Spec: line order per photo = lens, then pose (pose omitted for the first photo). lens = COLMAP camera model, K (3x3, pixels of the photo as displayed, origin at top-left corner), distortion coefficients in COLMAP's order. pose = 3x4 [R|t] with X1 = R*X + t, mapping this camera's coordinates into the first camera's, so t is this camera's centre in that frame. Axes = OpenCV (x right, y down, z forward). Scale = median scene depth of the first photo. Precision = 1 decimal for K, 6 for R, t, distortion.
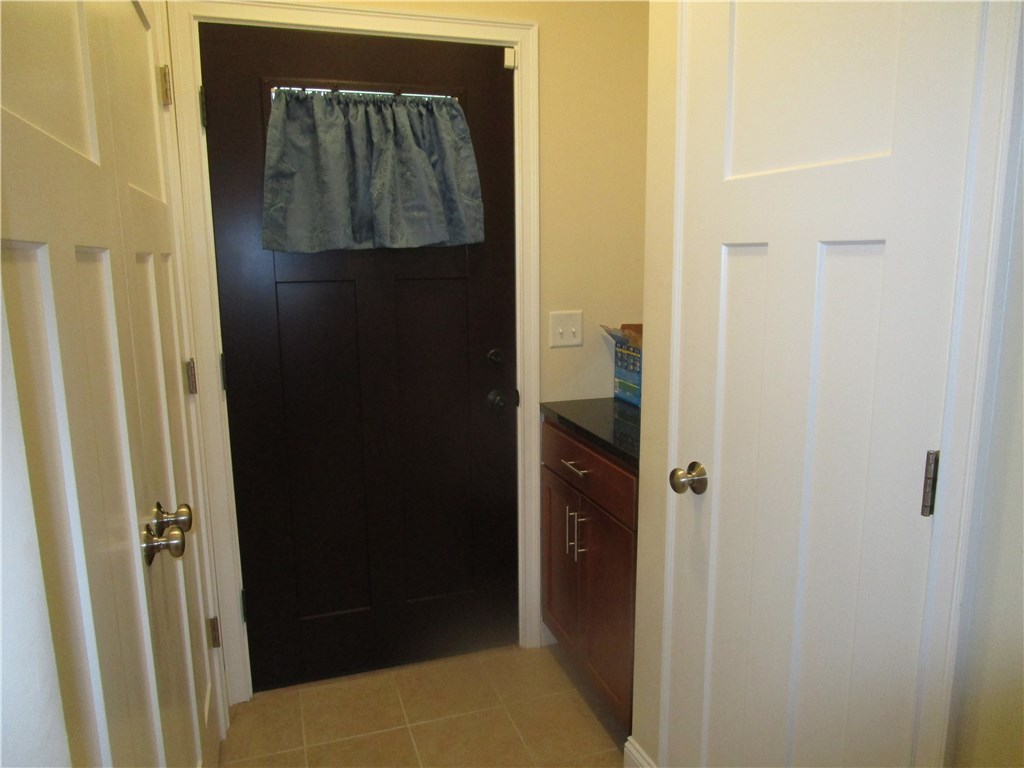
lens RADIAL K [[725.6, 0, 514.0], [0, 725.6, 383.8], [0, 0, 1]] dist [-0.013581, -0.006191]
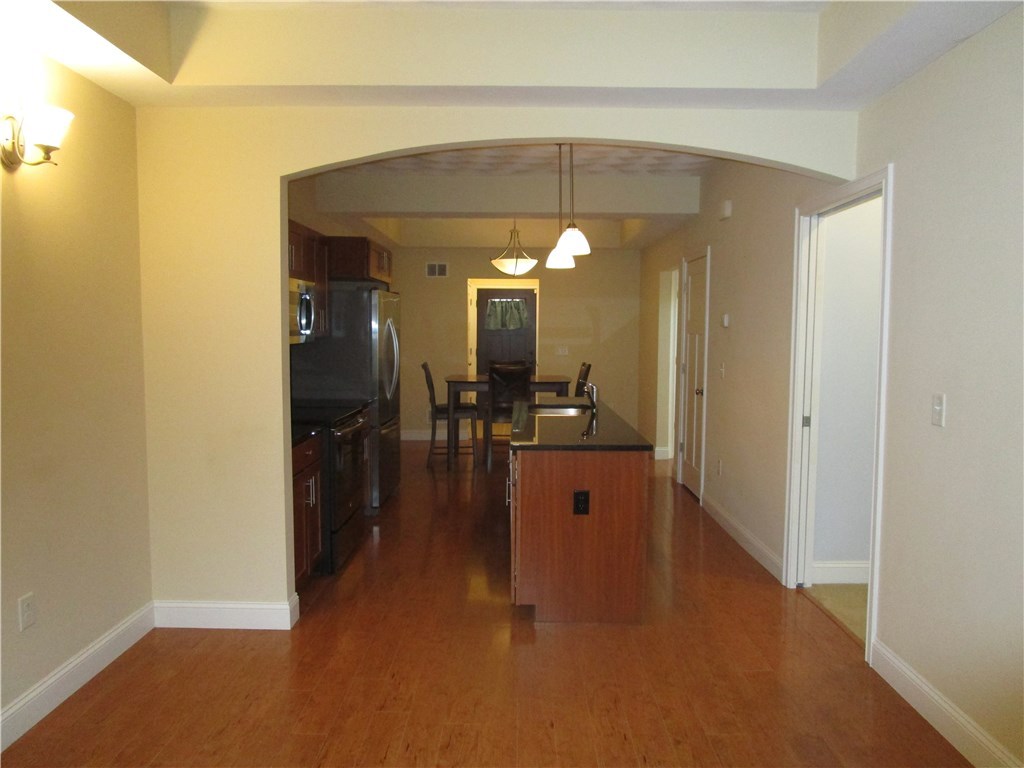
lens RADIAL K [[725.6, 0, 517.1], [0, 725.6, 380.6], [0, 0, 1]] dist [-0.013581, -0.006191]
pose [[0.948541, 0.040977, -0.313992, 1.542816], [-0.073946, 0.992840, -0.093814, 0.663153], [0.307900, 0.112204, 0.944779, -3.862973]]
